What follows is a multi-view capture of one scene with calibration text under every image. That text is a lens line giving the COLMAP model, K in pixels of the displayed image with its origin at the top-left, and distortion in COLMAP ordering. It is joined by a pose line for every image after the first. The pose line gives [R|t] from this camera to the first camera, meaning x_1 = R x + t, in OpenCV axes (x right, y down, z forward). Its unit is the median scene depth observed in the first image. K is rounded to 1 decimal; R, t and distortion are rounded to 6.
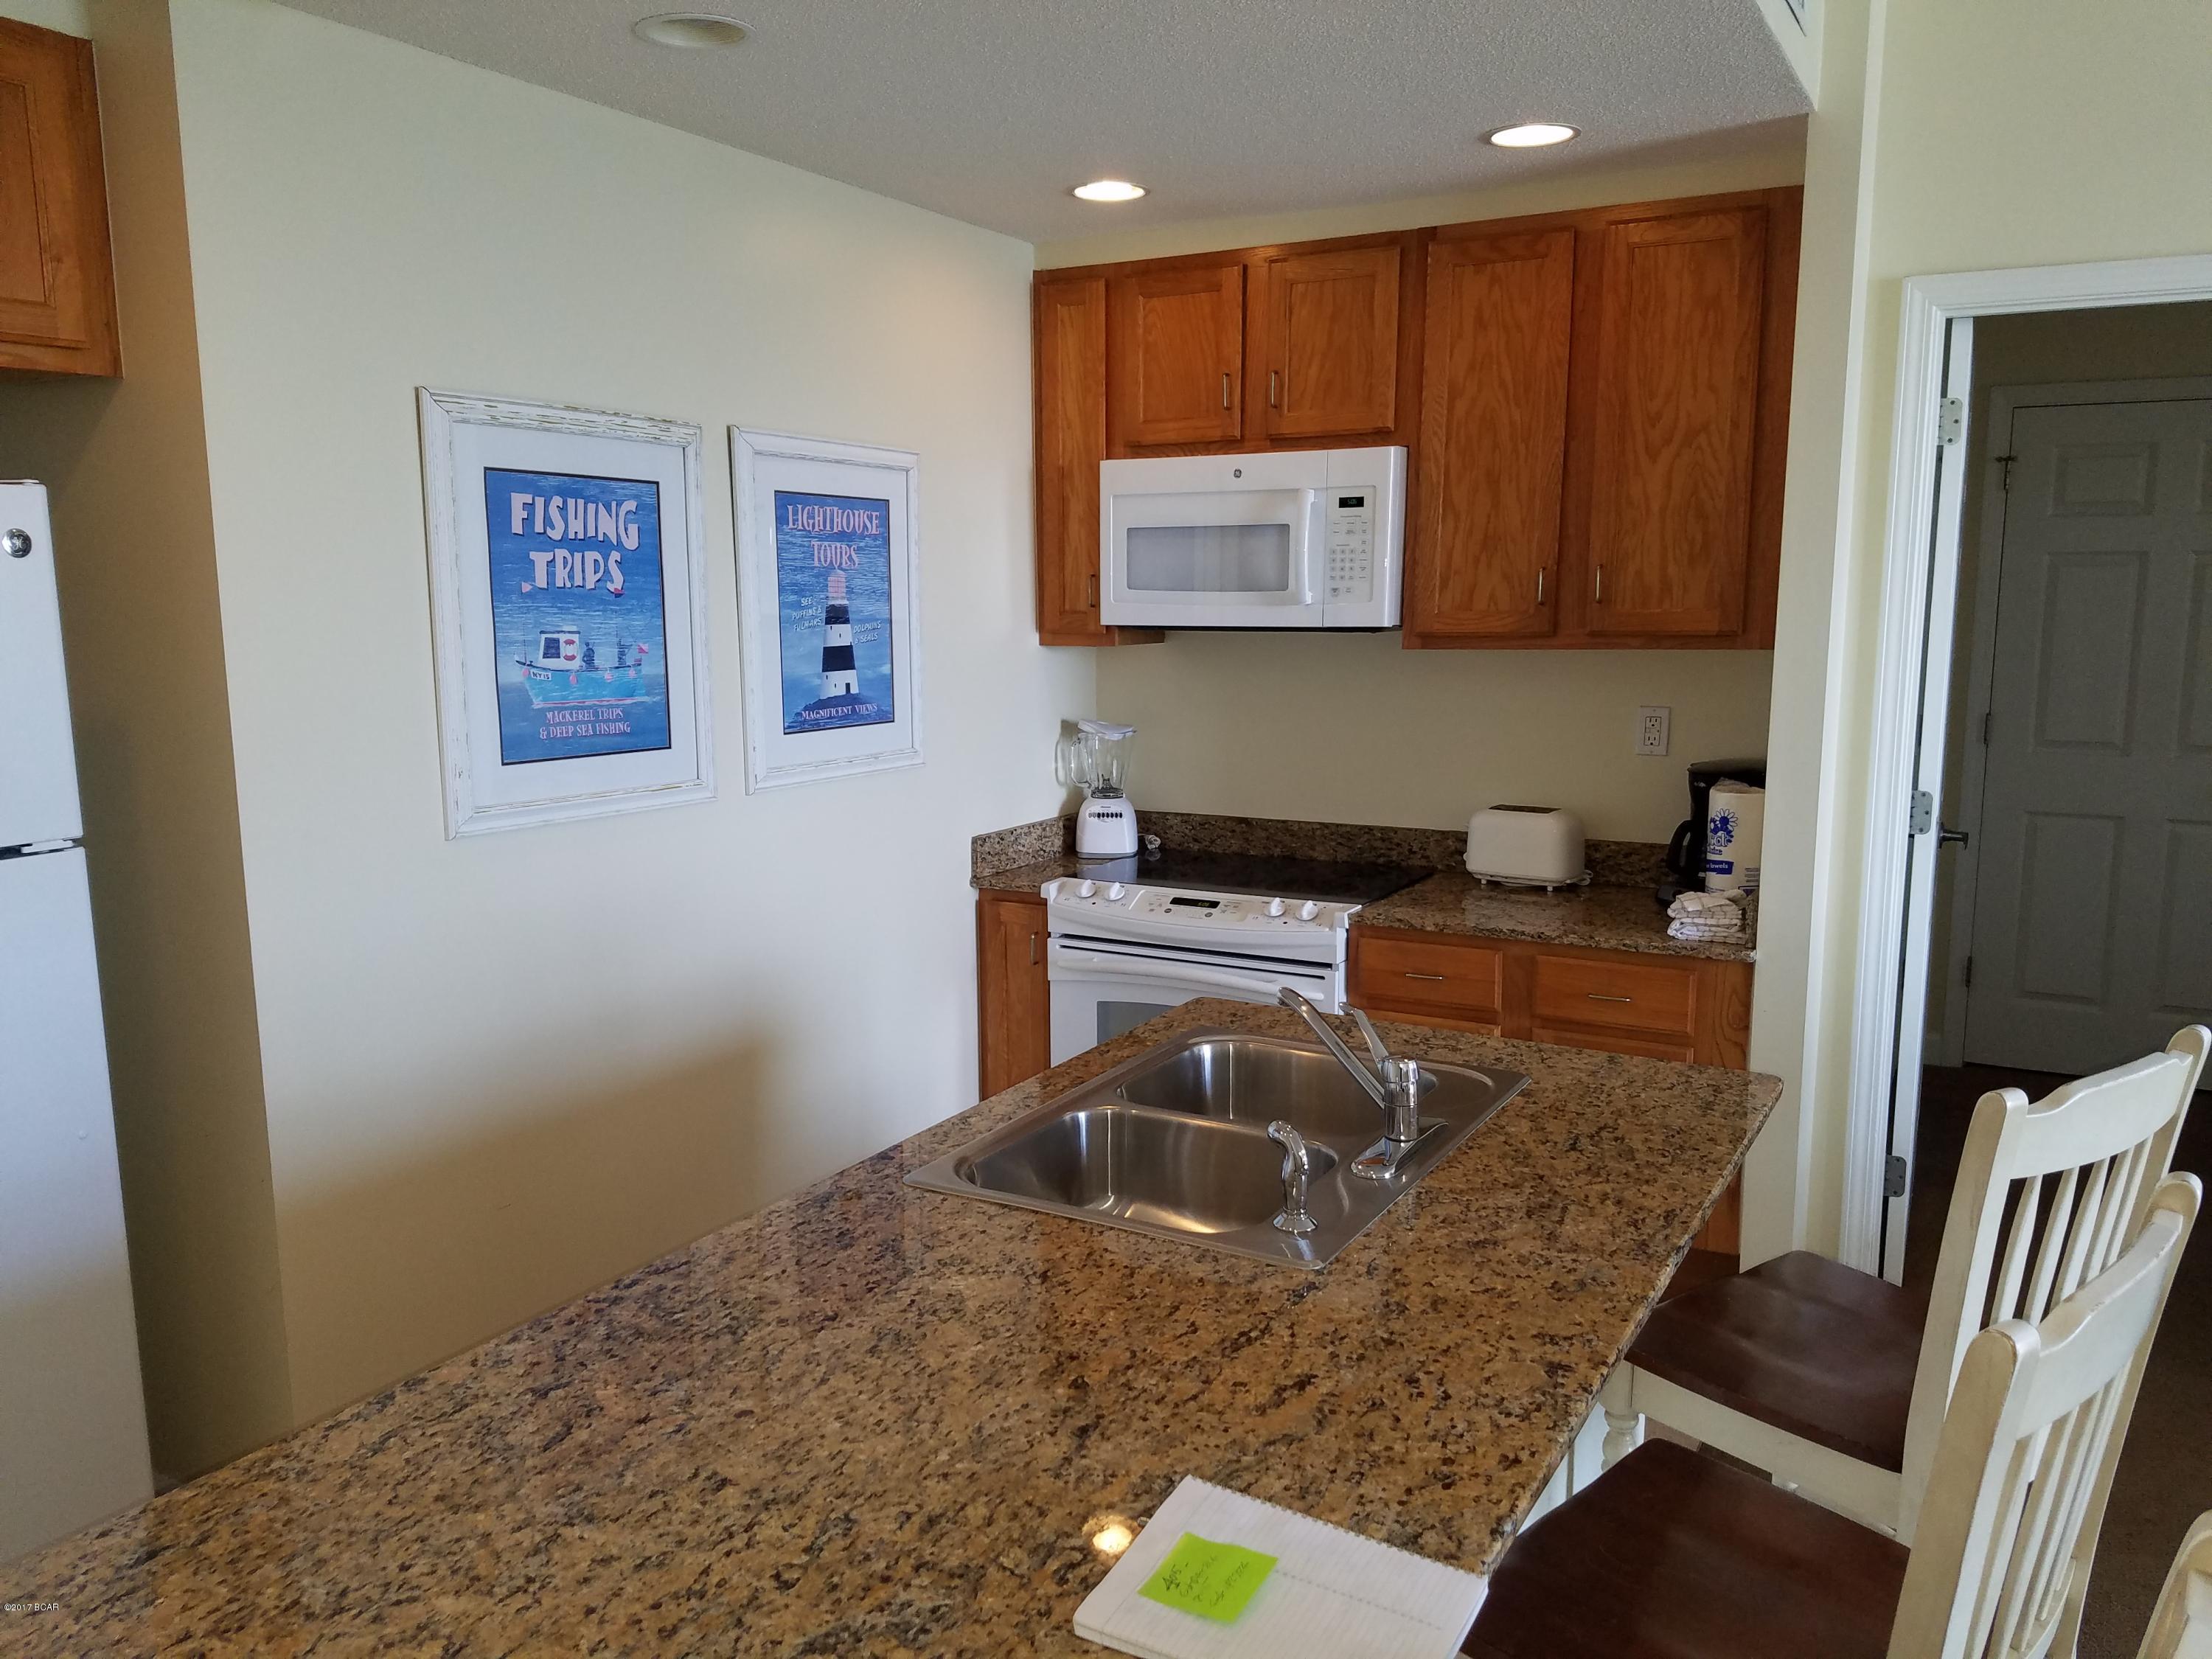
lens RADIAL K [[1657.2, 0, 1112.2], [0, 1657.2, 861.2], [0, 0, 1]] dist [0.251640, -0.455090]
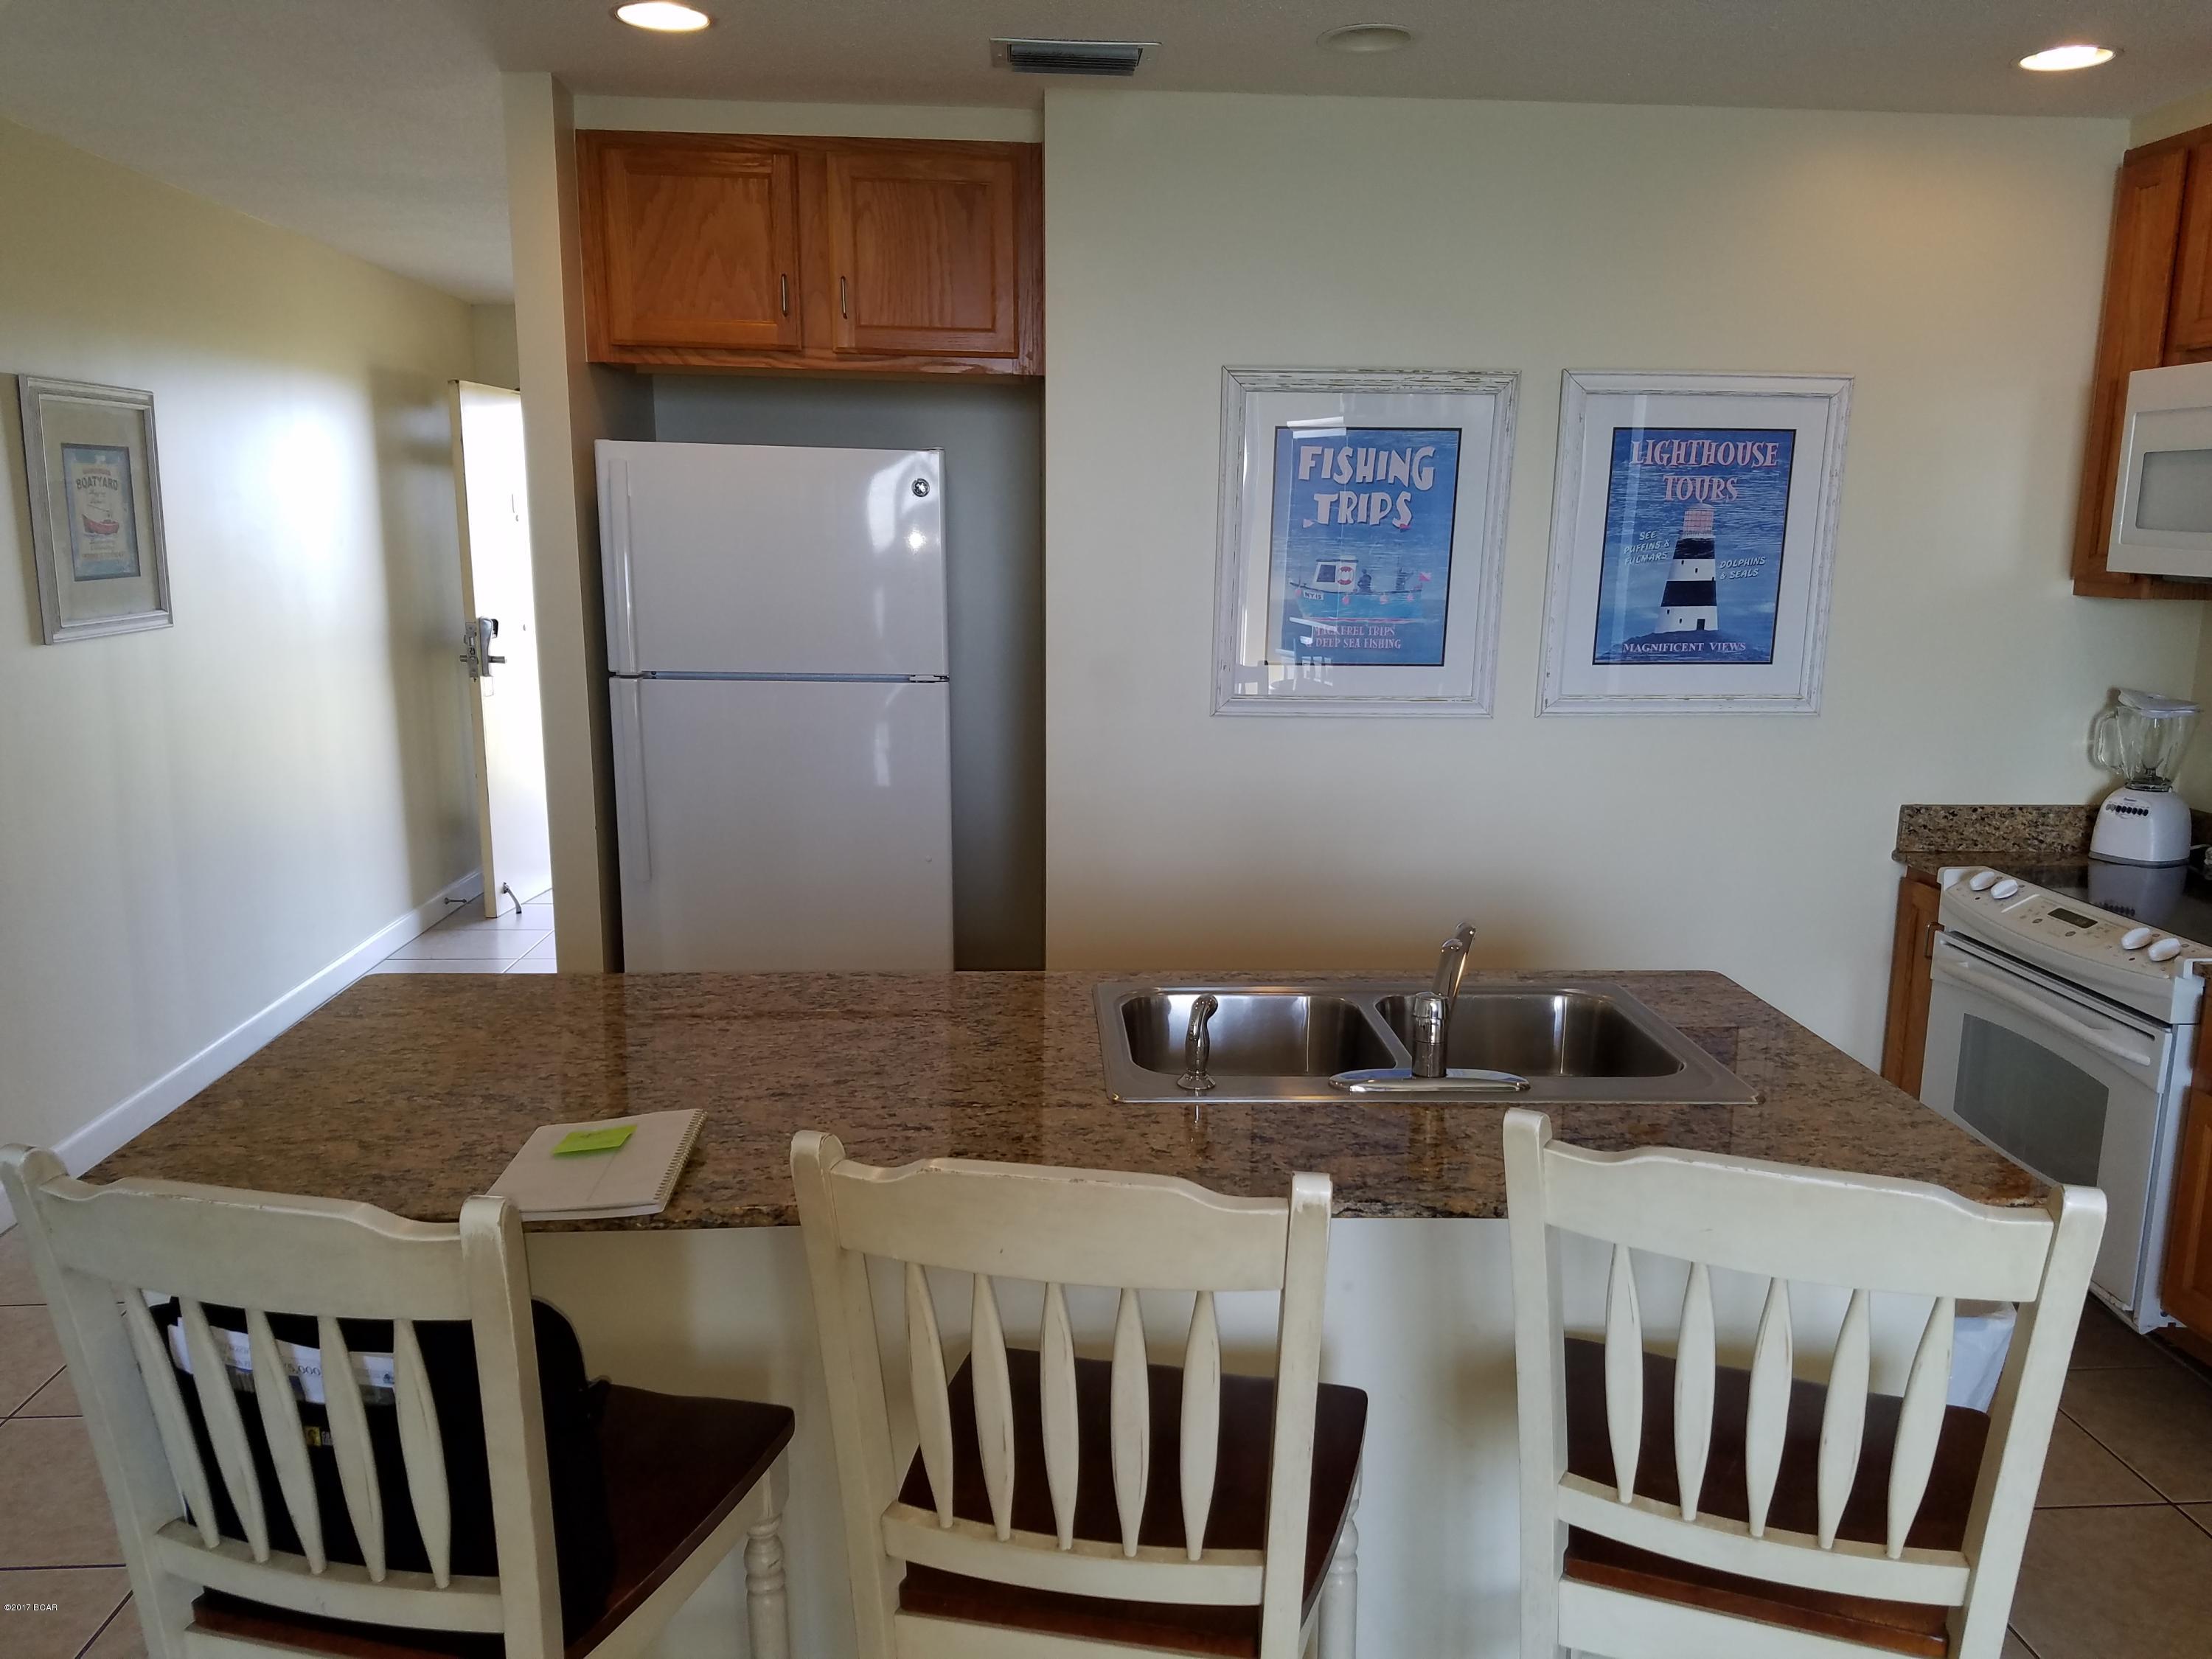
lens RADIAL K [[1657.2, 0, 1112.2], [0, 1657.2, 861.2], [0, 0, 1]] dist [0.251640, -0.455090]
pose [[0.547877, 0.171518, -0.818787, 0.582073], [-0.150793, 0.982972, 0.105011, -0.023249], [0.822856, 0.065934, 0.564412, 0.189860]]
